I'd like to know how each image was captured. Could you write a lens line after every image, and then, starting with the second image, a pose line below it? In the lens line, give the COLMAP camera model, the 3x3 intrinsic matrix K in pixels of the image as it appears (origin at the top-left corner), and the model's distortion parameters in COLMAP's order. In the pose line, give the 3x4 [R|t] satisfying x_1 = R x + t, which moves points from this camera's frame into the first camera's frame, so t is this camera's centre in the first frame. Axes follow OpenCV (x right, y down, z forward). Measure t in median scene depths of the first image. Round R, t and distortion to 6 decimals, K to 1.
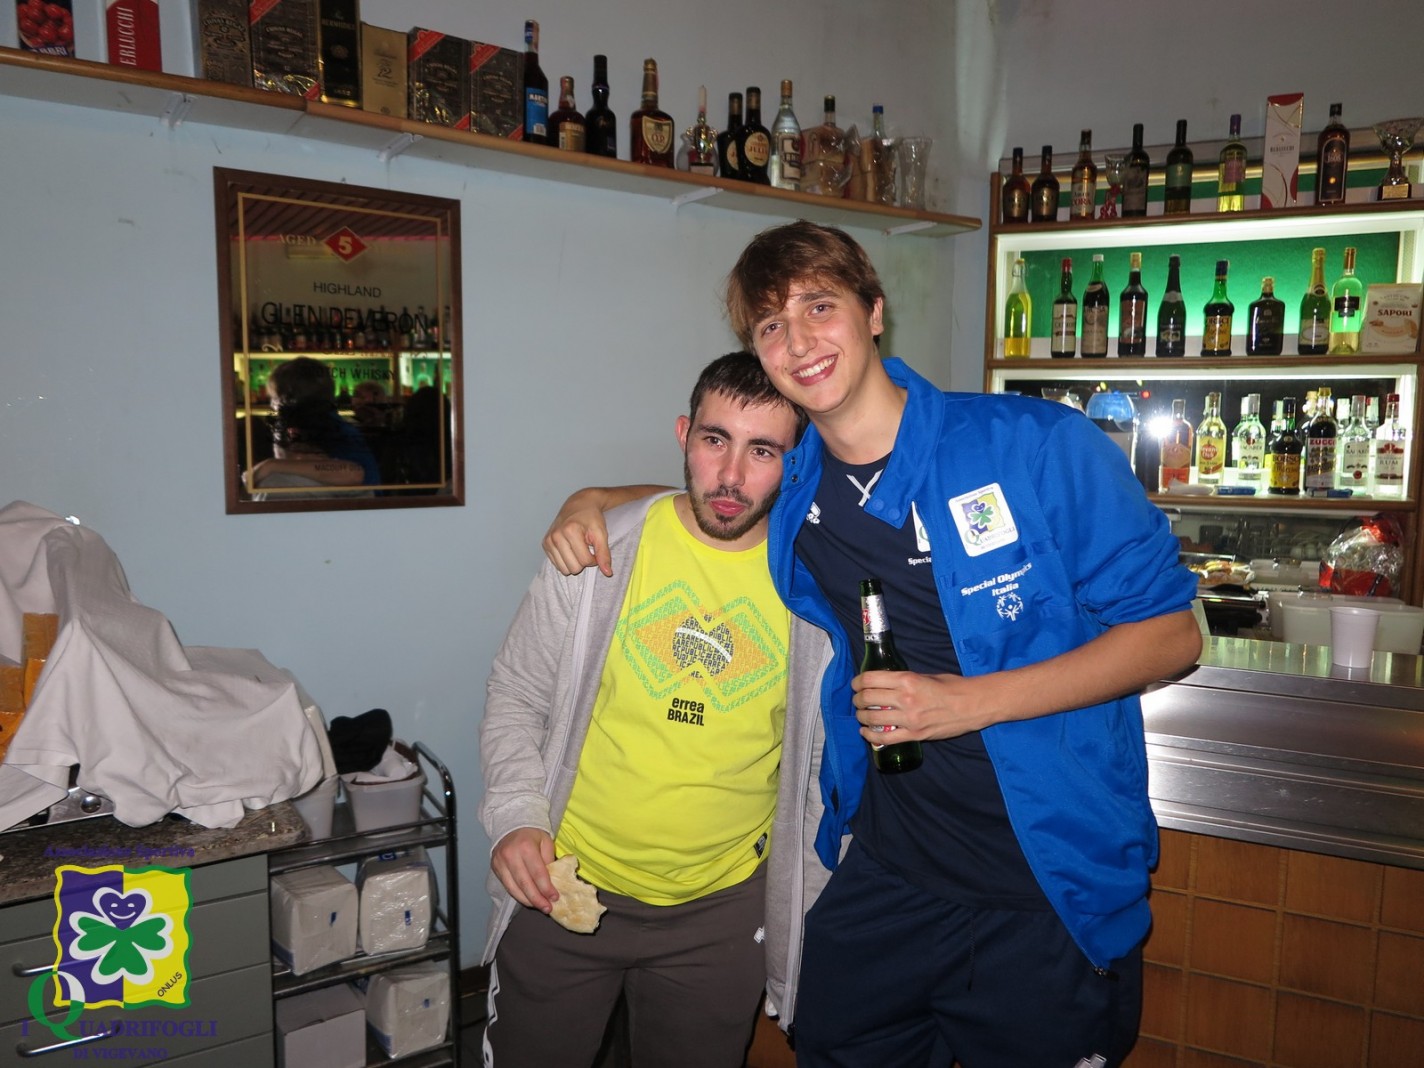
lens RADIAL K [[971.6, 0, 710.7], [0, 971.6, 529.7], [0, 0, 1]] dist [-0.002869, 0.003466]
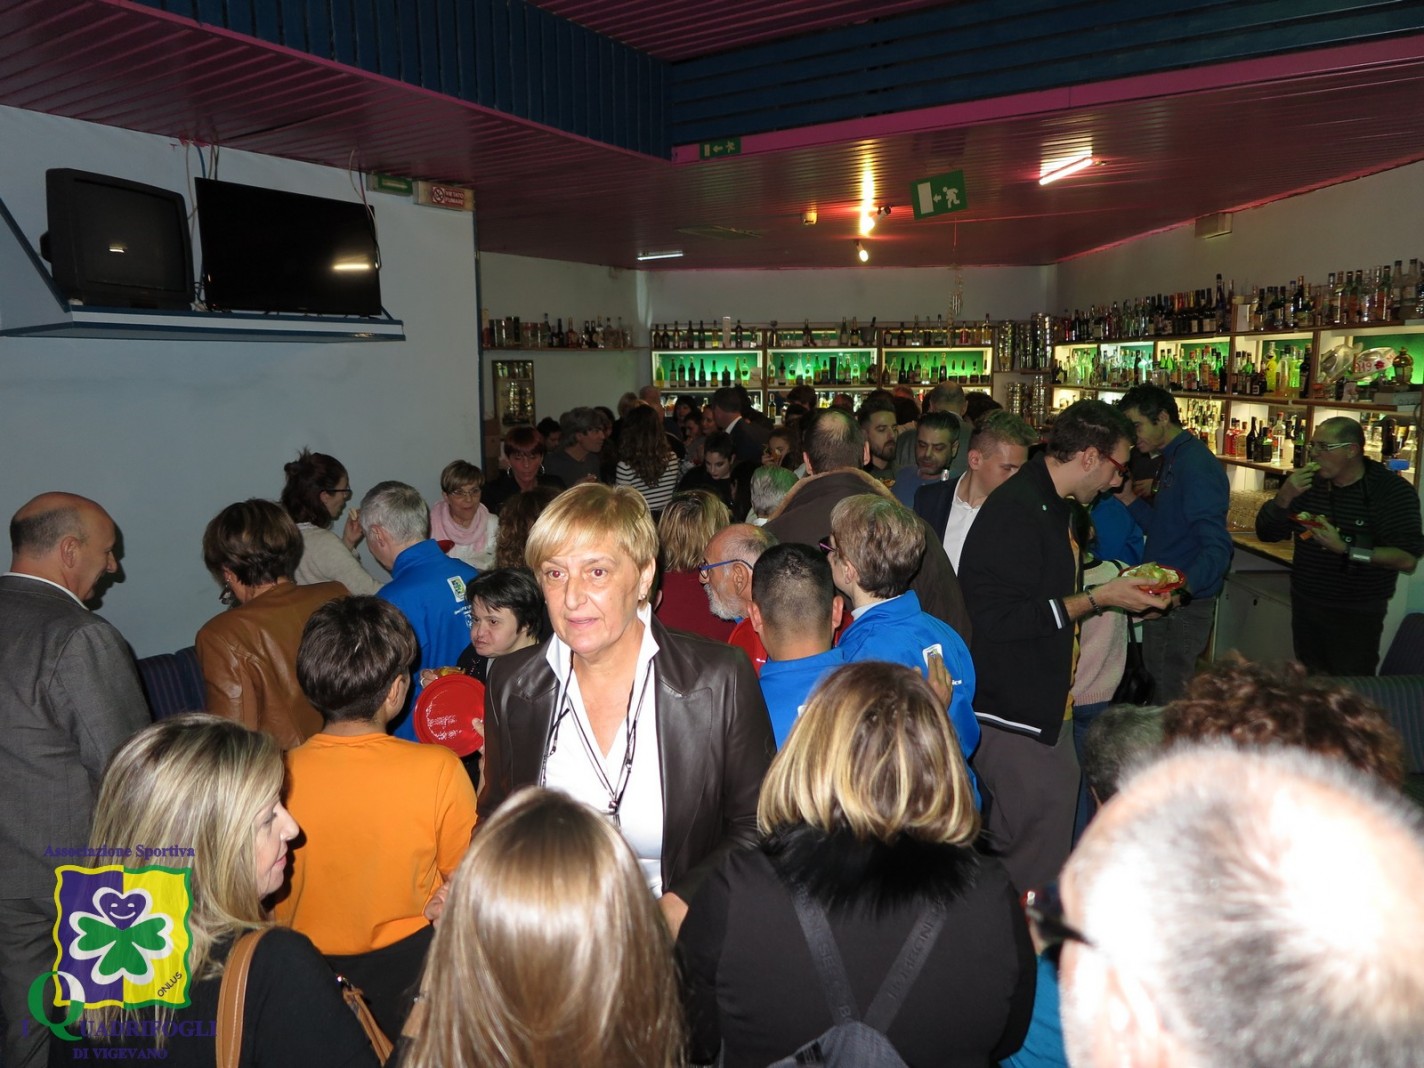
lens RADIAL K [[971.6, 0, 714.3], [0, 971.6, 532.5], [0, 0, 1]] dist [-0.002869, 0.003466]
pose [[0.895294, -0.102188, 0.433598, -1.041007], [0.058041, 0.991796, 0.113898, -0.055995], [-0.441679, -0.076806, 0.893879, -2.150031]]
